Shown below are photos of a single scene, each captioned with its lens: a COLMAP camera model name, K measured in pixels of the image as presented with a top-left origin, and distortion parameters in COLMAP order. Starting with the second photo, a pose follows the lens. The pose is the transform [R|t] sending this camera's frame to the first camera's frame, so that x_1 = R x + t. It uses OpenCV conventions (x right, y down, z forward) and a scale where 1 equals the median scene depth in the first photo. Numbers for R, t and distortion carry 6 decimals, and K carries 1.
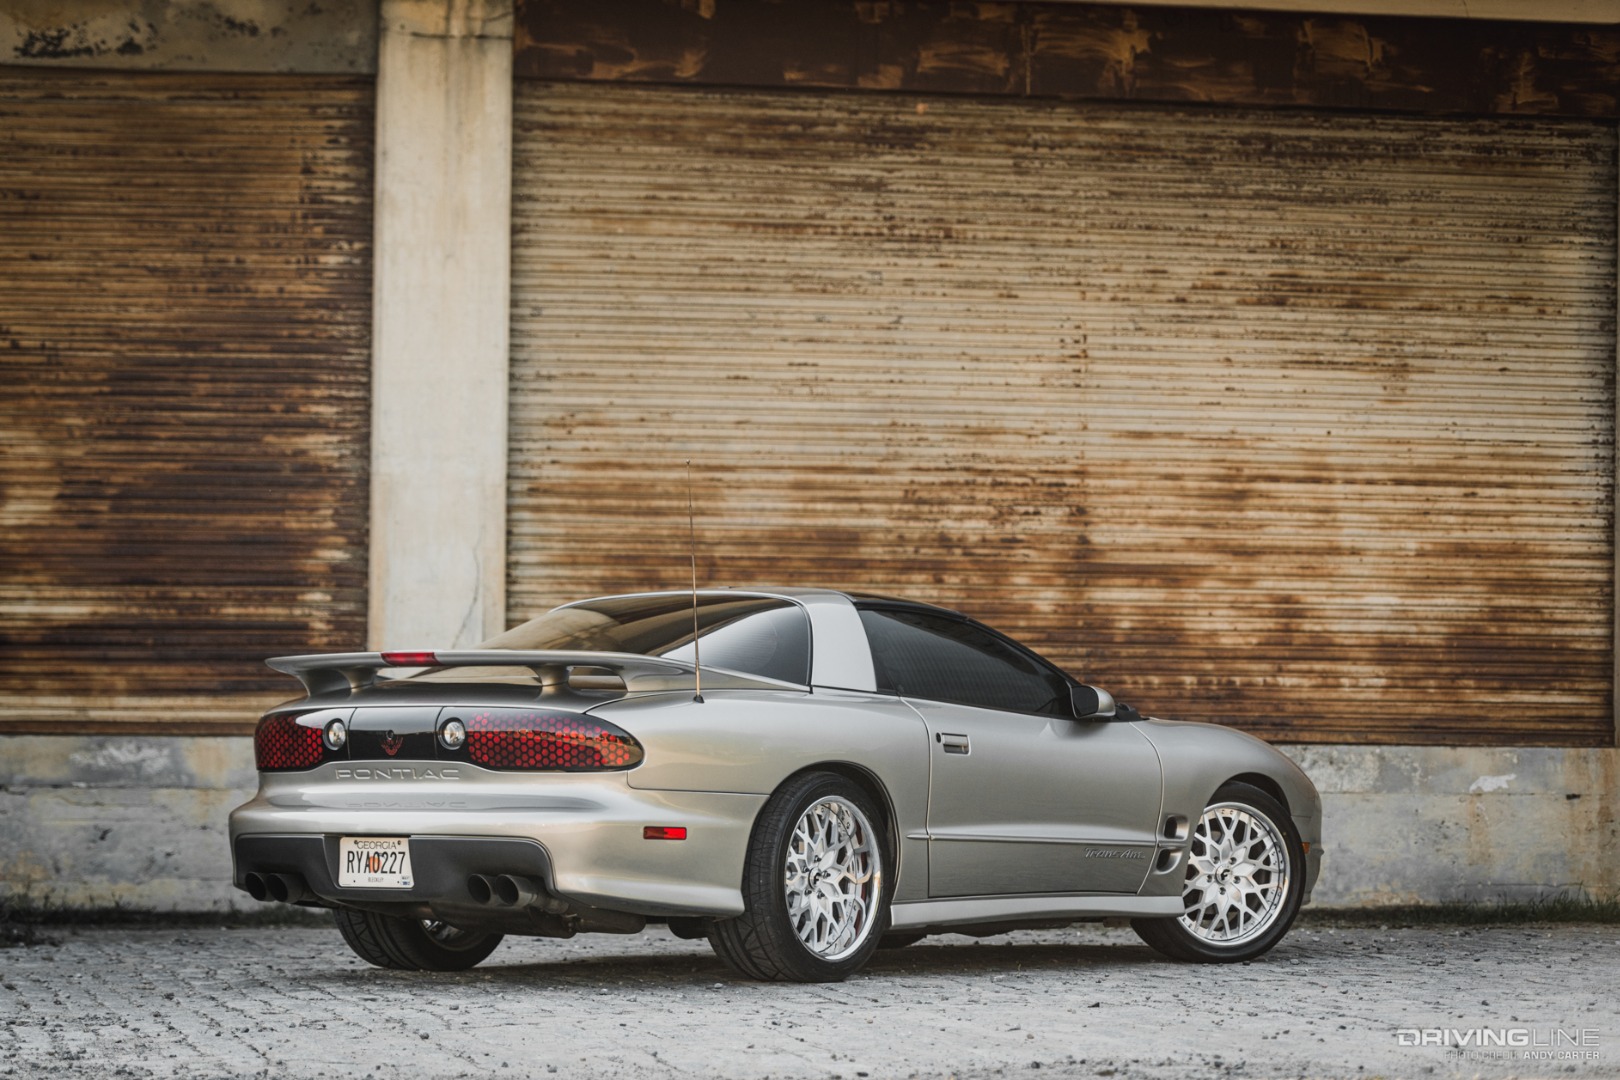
lens RADIAL K [[4727.2, 0, 810.1], [0, 4727.2, 743.3], [0, 0, 1]] dist [-0.081721, 1.248314]
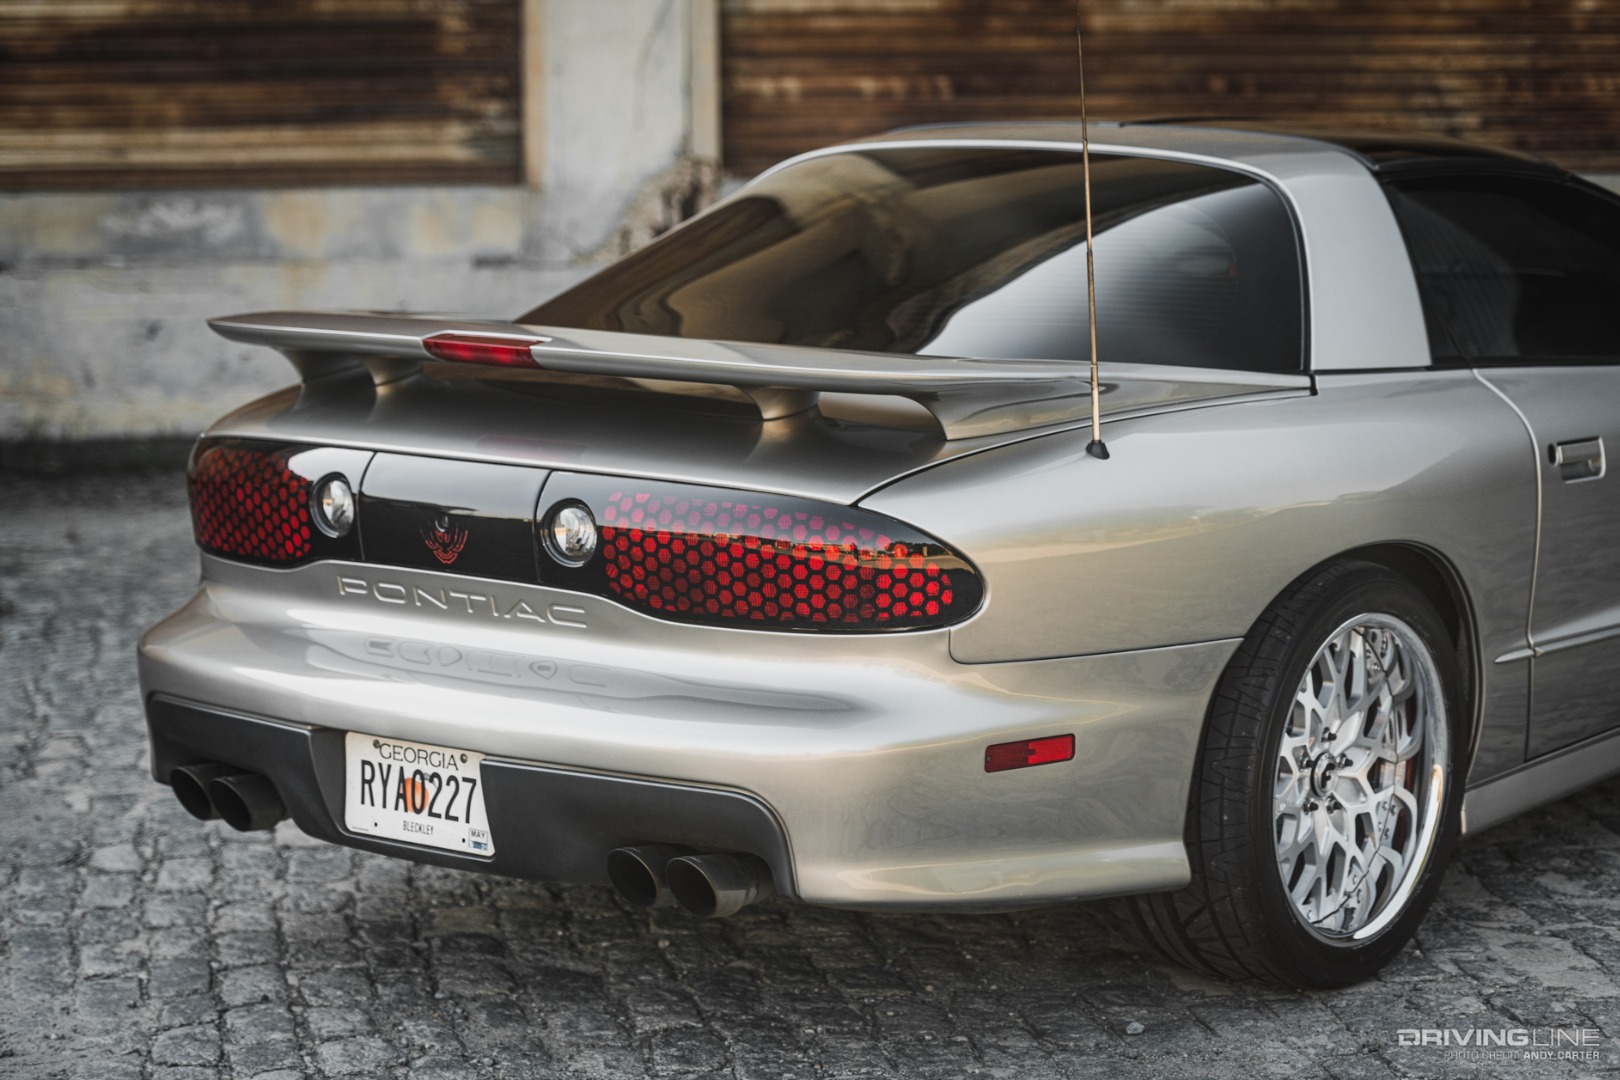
lens RADIAL K [[4023.8, 0, 842.0], [0, 4023.8, 540.3], [0, 0, 1]] dist [-0.102496, -0.403943]
pose [[0.999140, -0.002383, -0.041388, -0.021070], [0.008793, 0.987813, 0.155394, -0.040529], [0.040513, -0.155624, 0.986985, 0.394327]]
